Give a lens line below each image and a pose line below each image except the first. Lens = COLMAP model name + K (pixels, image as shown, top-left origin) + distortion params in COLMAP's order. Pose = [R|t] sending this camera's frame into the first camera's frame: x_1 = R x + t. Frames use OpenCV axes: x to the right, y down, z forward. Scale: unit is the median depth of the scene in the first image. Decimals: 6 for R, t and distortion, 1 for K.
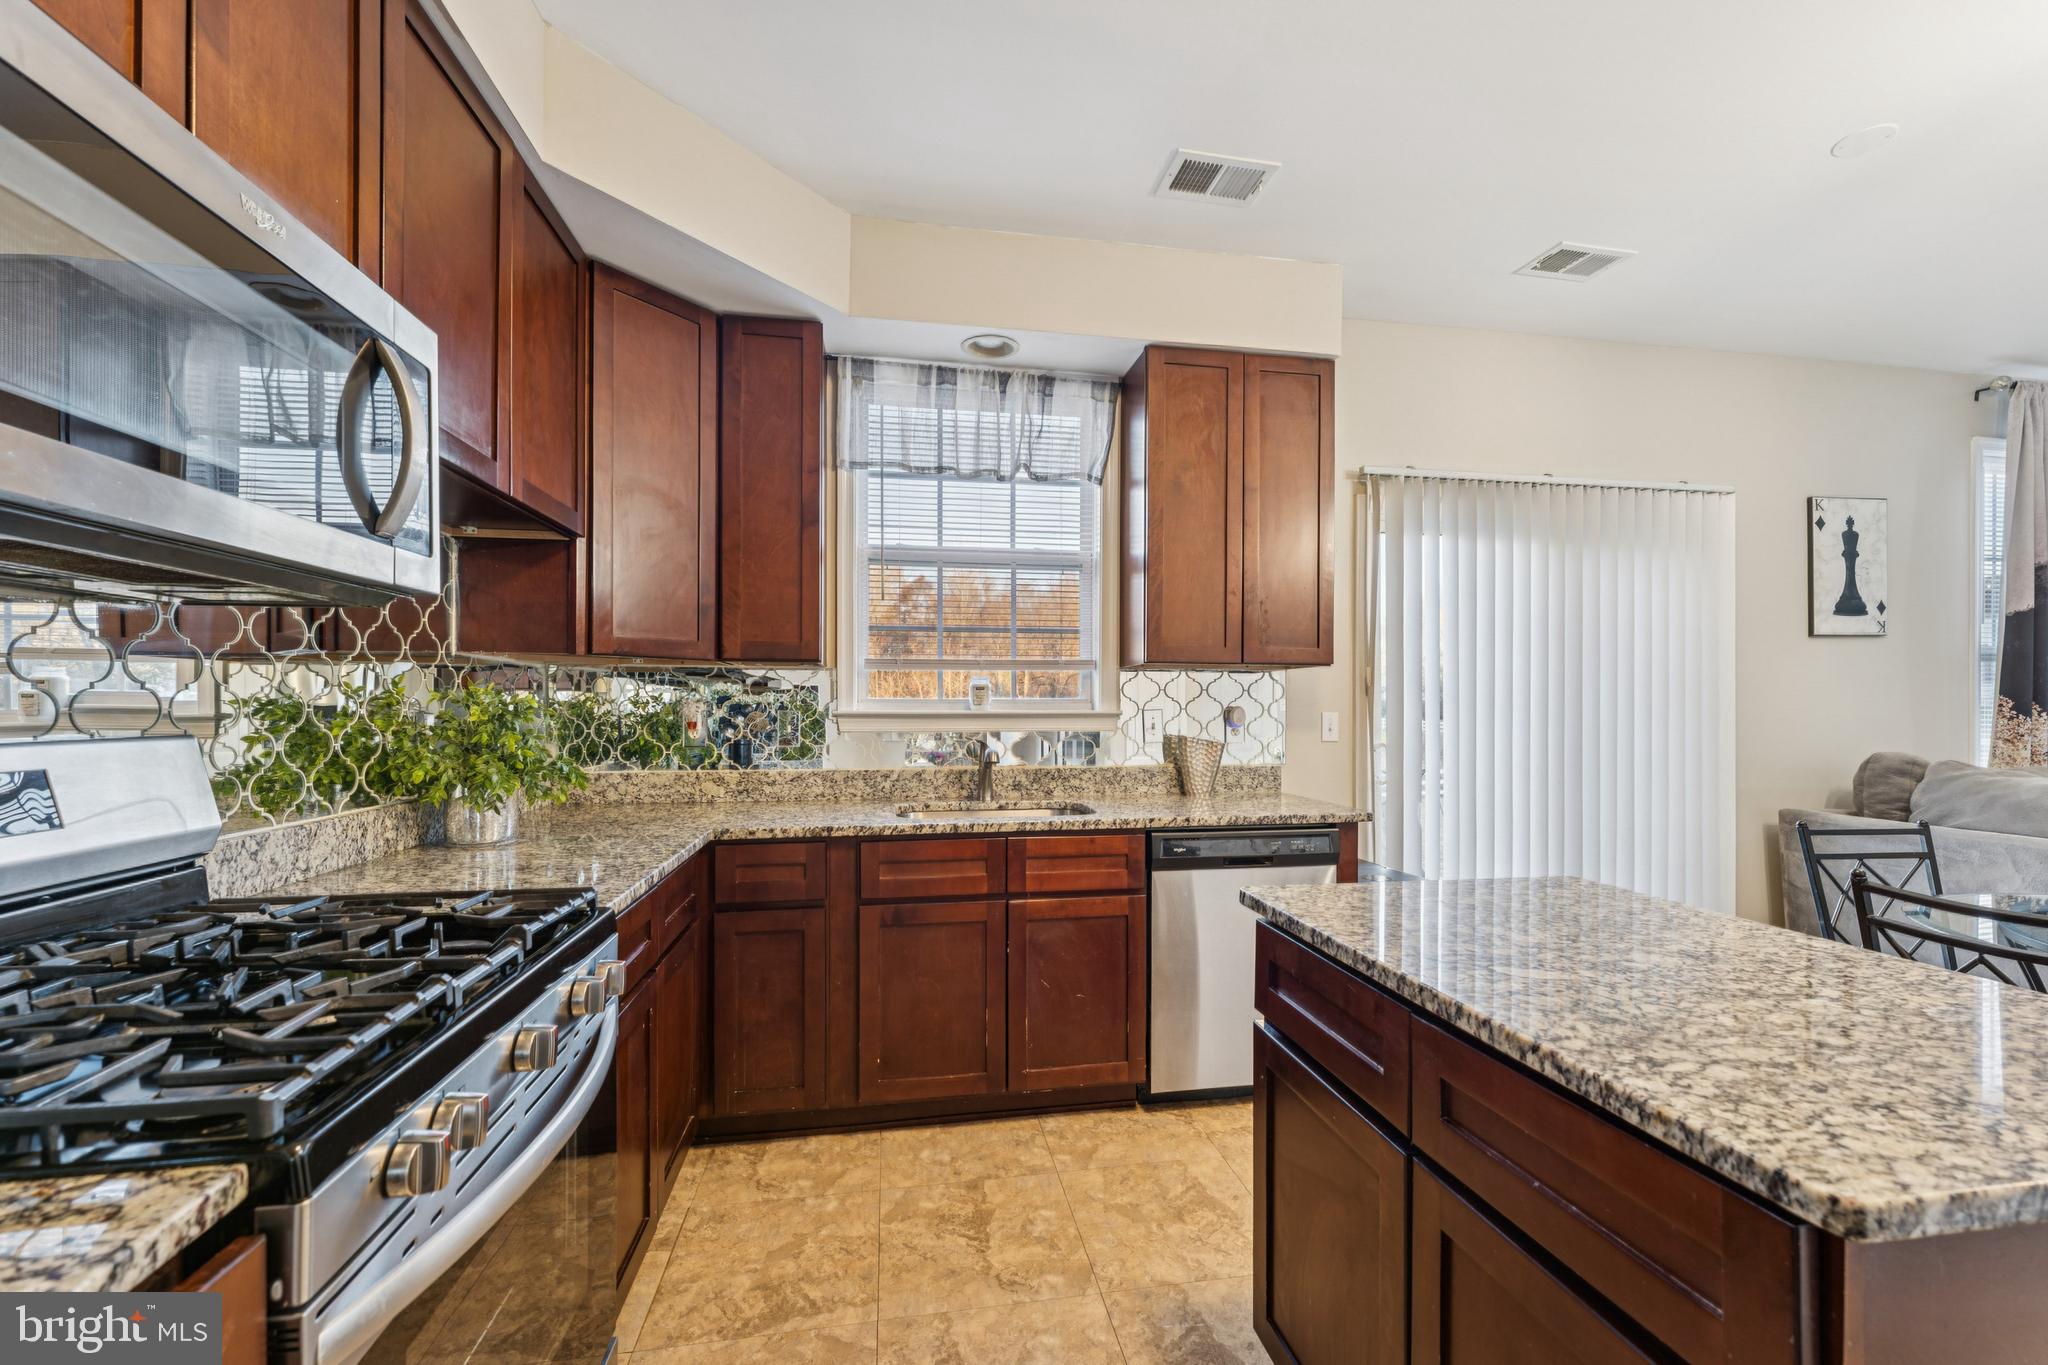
lens RADIAL K [[827.0, 0, 1020.7], [0, 827.0, 708.7], [0, 0, 1]] dist [0.000511, -0.000381]
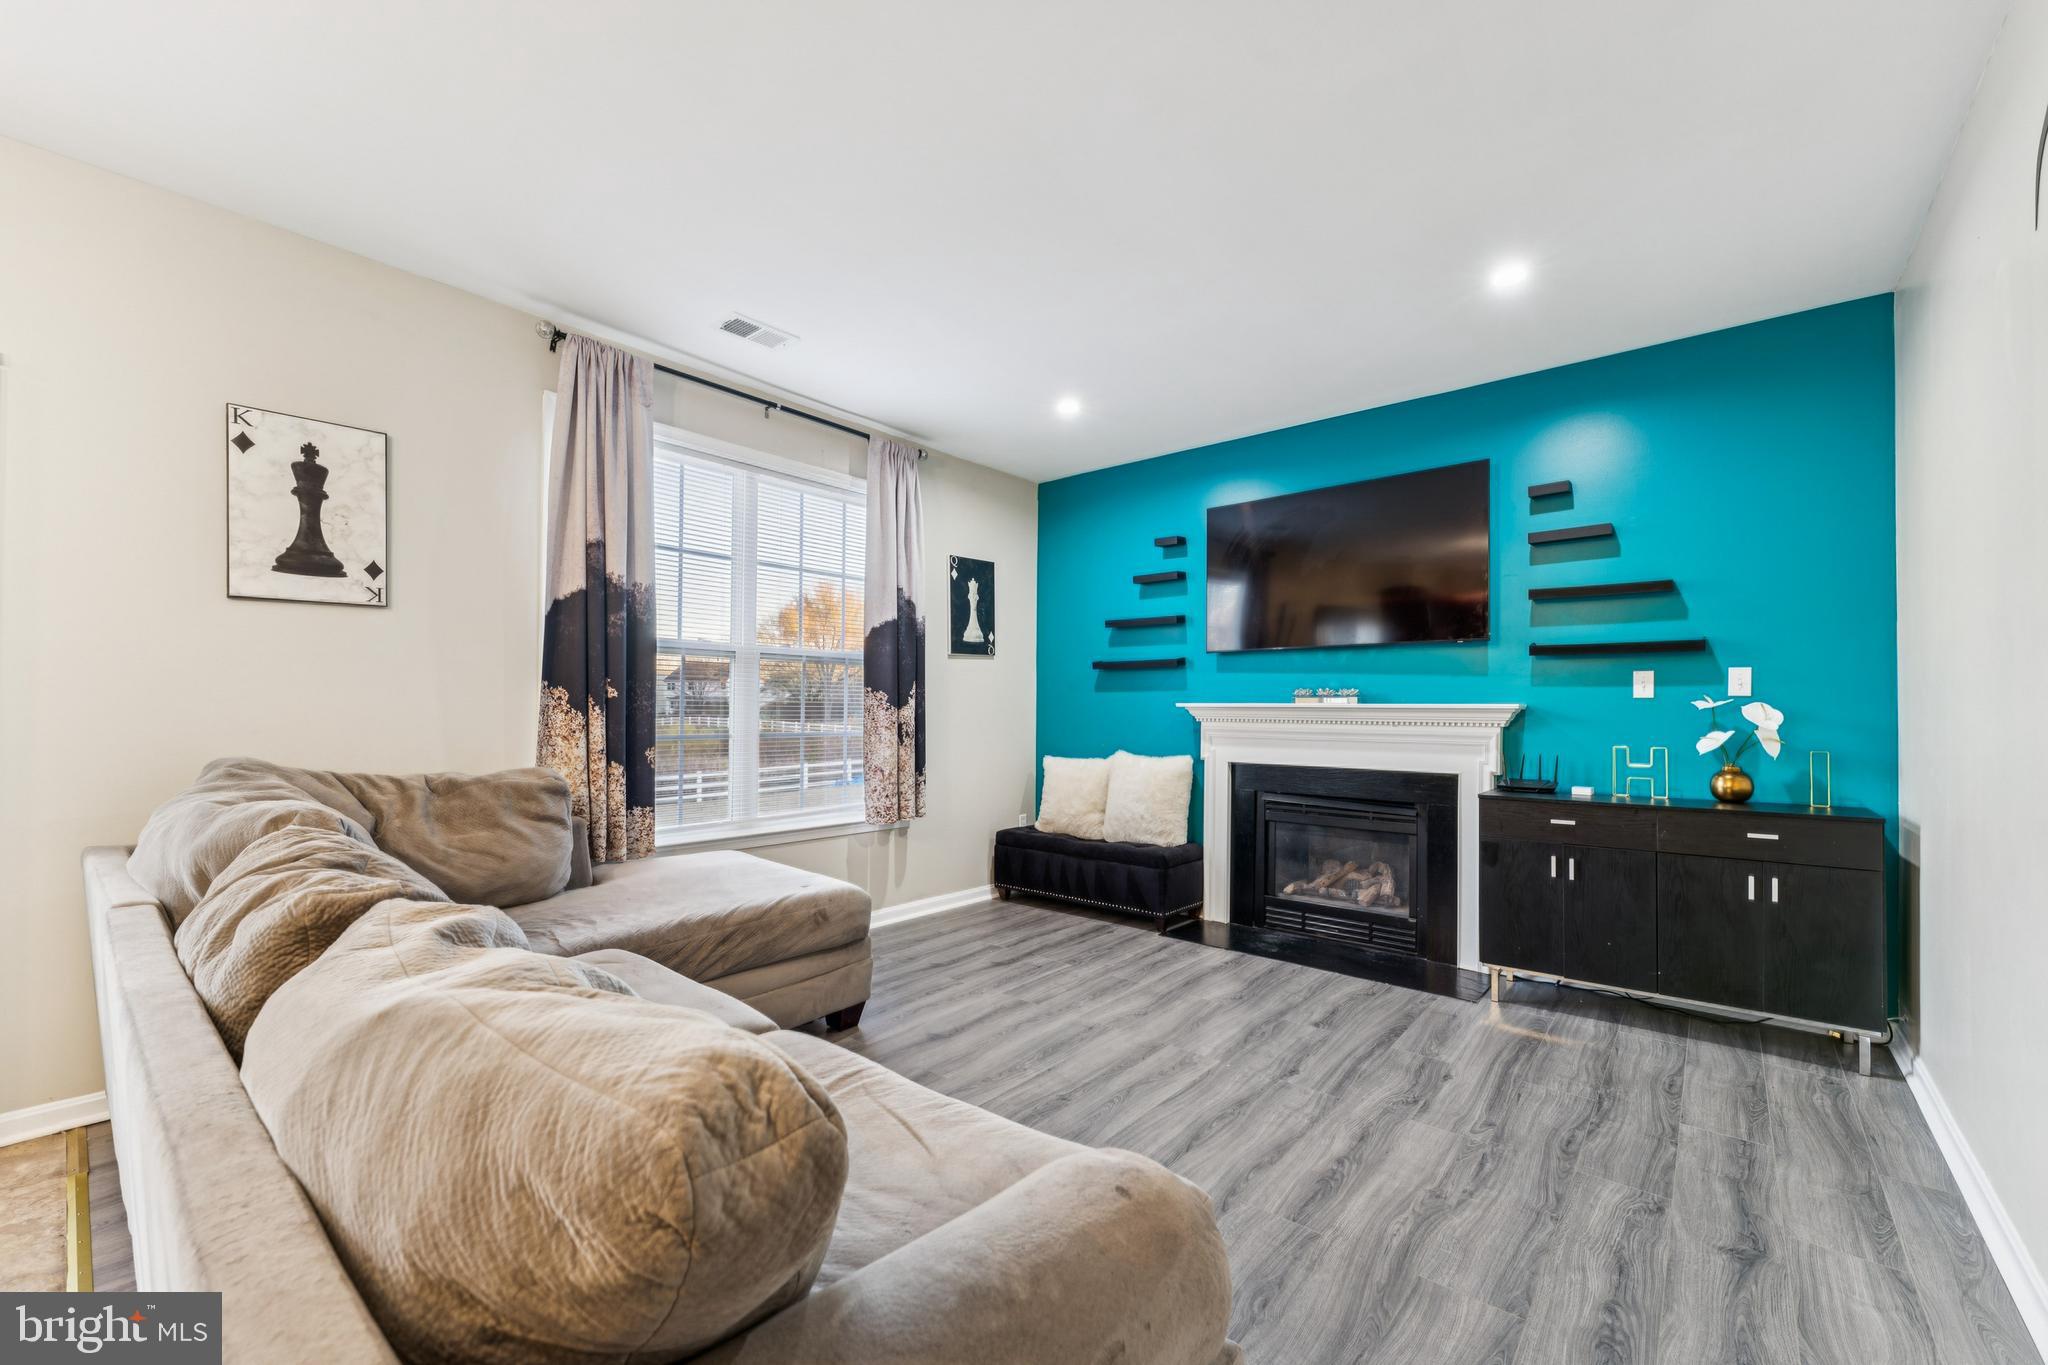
lens RADIAL K [[847.3, 0, 1056.9], [0, 847.3, 695.4], [0, 0, 1]] dist [-0.000833, -0.000168]
pose [[0.737838, 0.017529, 0.674751, 1.270767], [-0.008673, 0.999826, -0.016491, 0.004427], [-0.674923, 0.006316, 0.737861, -0.032504]]
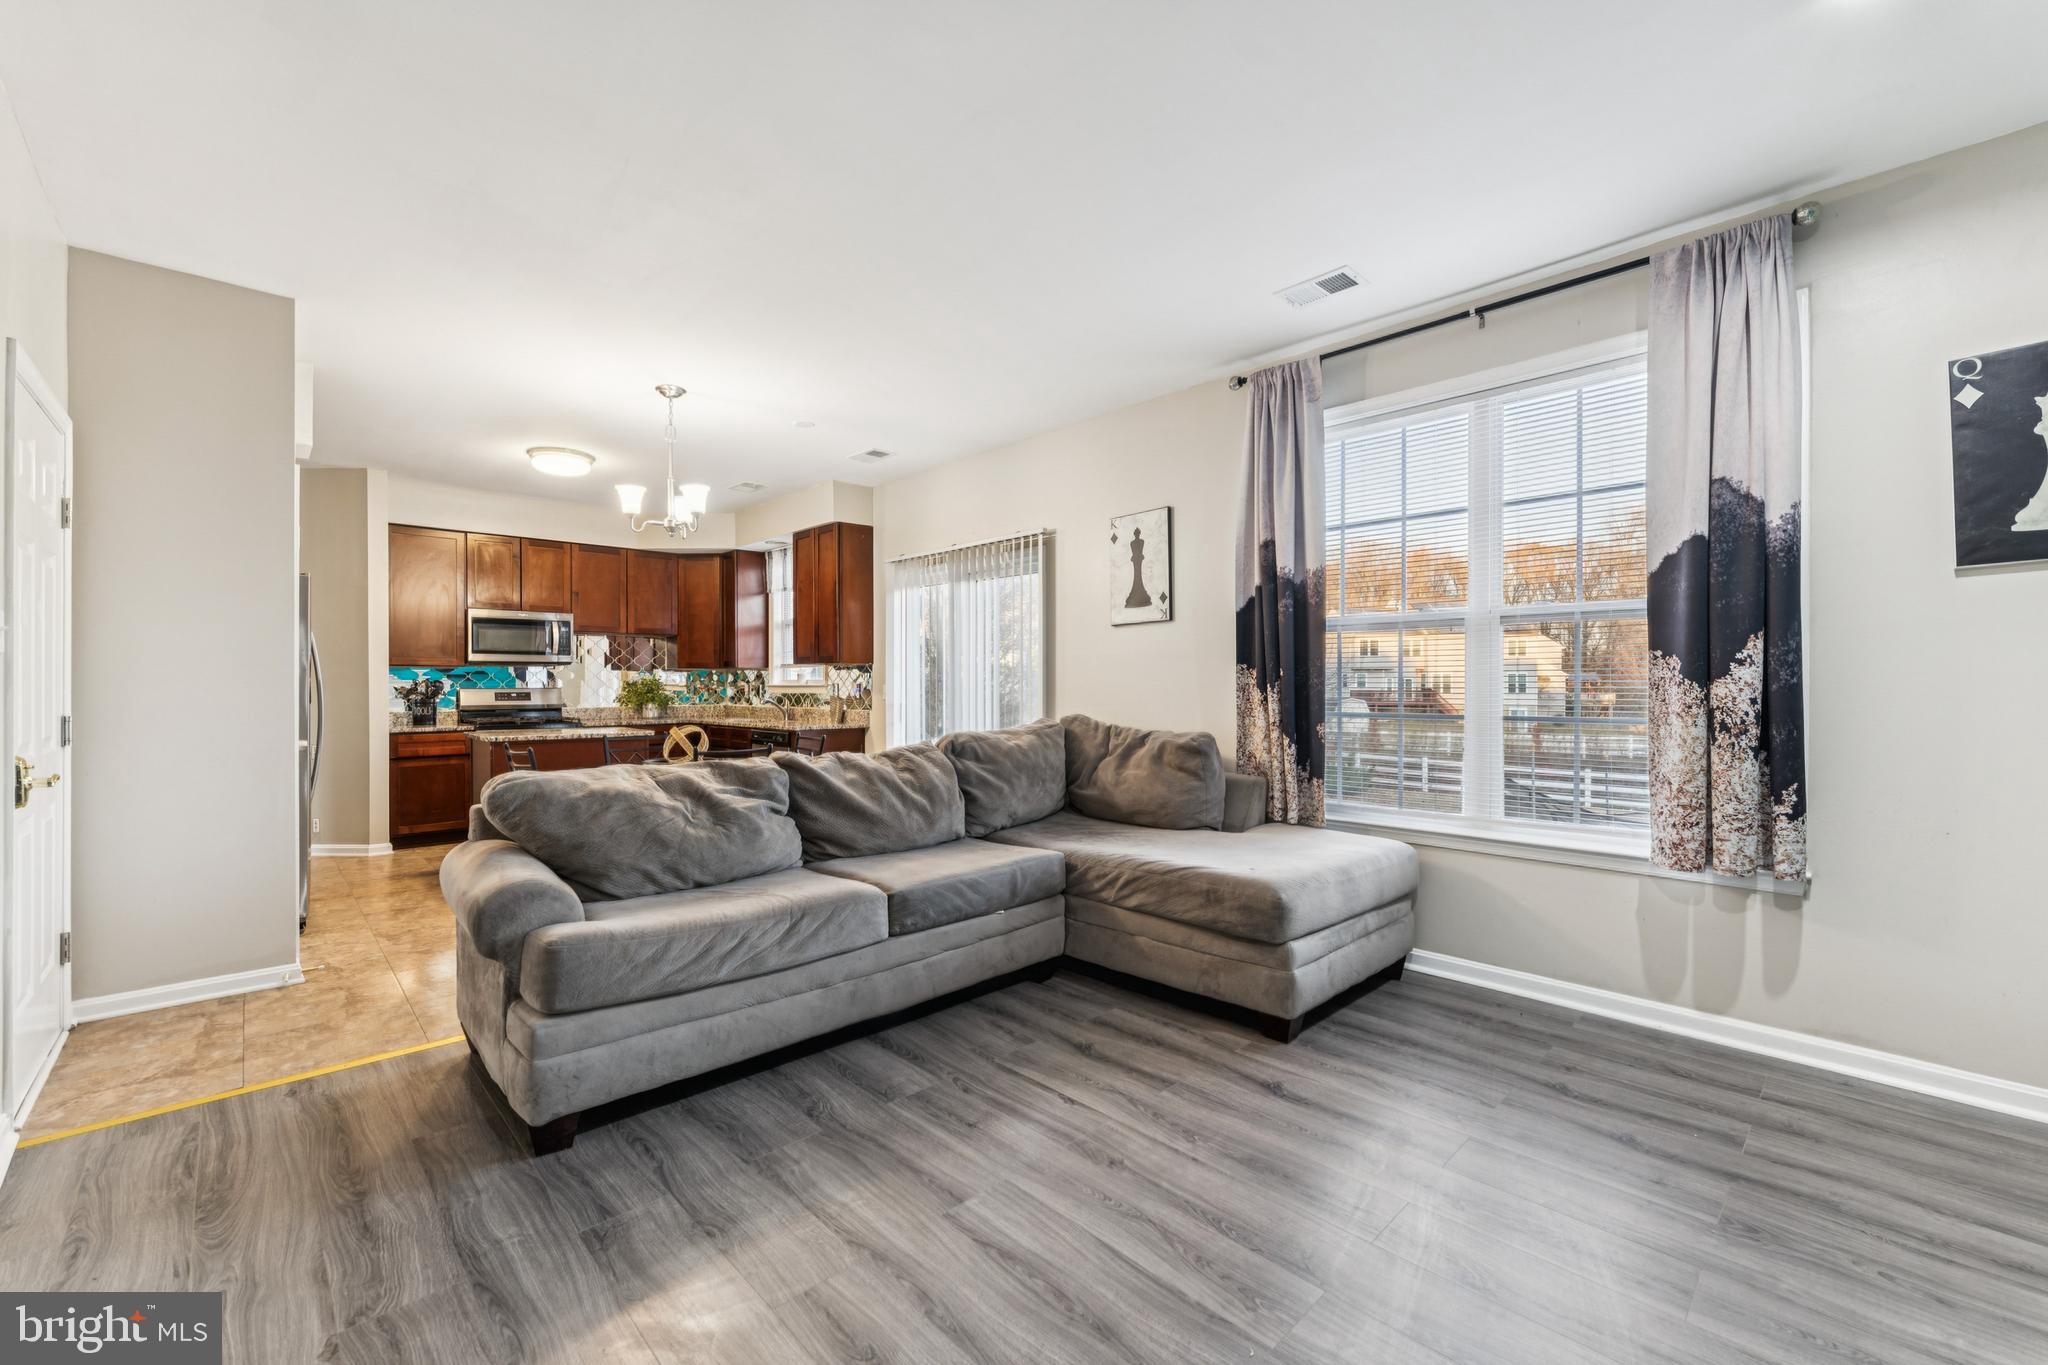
lens RADIAL K [[873.6, 0, 1012.4], [0, 873.6, 686.8], [0, 0, 1]] dist [0.001400, 0.000215]
pose [[0.536799, -0.000403, -0.843710, 2.590625], [-0.001067, 0.999999, -0.001156, 0.011913], [0.843709, 0.001521, 0.536798, 0.171289]]
